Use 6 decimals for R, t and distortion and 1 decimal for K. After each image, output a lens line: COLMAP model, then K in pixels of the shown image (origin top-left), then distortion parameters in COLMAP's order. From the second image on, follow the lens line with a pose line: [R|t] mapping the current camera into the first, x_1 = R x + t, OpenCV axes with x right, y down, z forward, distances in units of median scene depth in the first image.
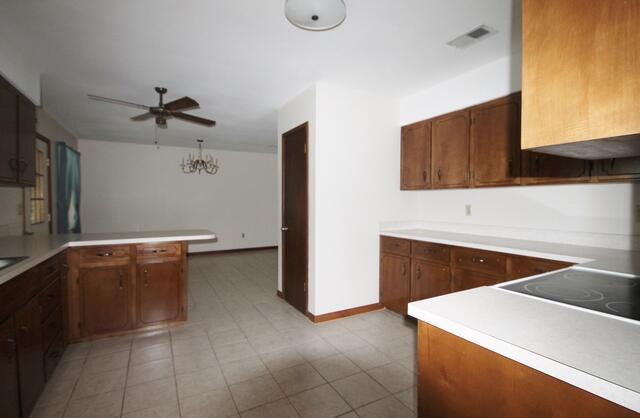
lens RADIAL K [[309.4, 0, 319.8], [0, 309.4, 210.3], [0, 0, 1]] dist [-0.002014, -0.001653]
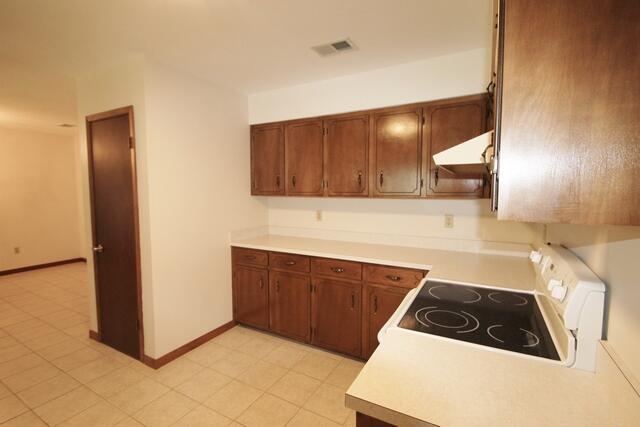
lens RADIAL K [[300.5, 0, 322.3], [0, 300.5, 212.1], [0, 0, 1]] dist [-0.009660, -0.002706]
pose [[0.841299, -0.045782, 0.538628, -0.052007], [0.014739, 0.997979, 0.061805, -0.075703], [-0.540369, -0.044058, 0.840274, 0.151327]]
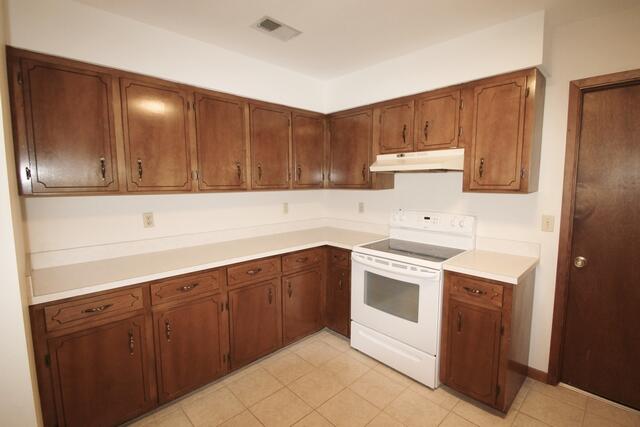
lens RADIAL K [[300.5, 0, 321.9], [0, 300.5, 214.2], [0, 0, 1]] dist [-0.009660, -0.002706]
pose [[-0.279472, -0.105972, 0.954288, -0.310210], [0.021444, 0.992954, 0.116546, -0.089584], [-0.959914, 0.053035, -0.275230, 0.823106]]
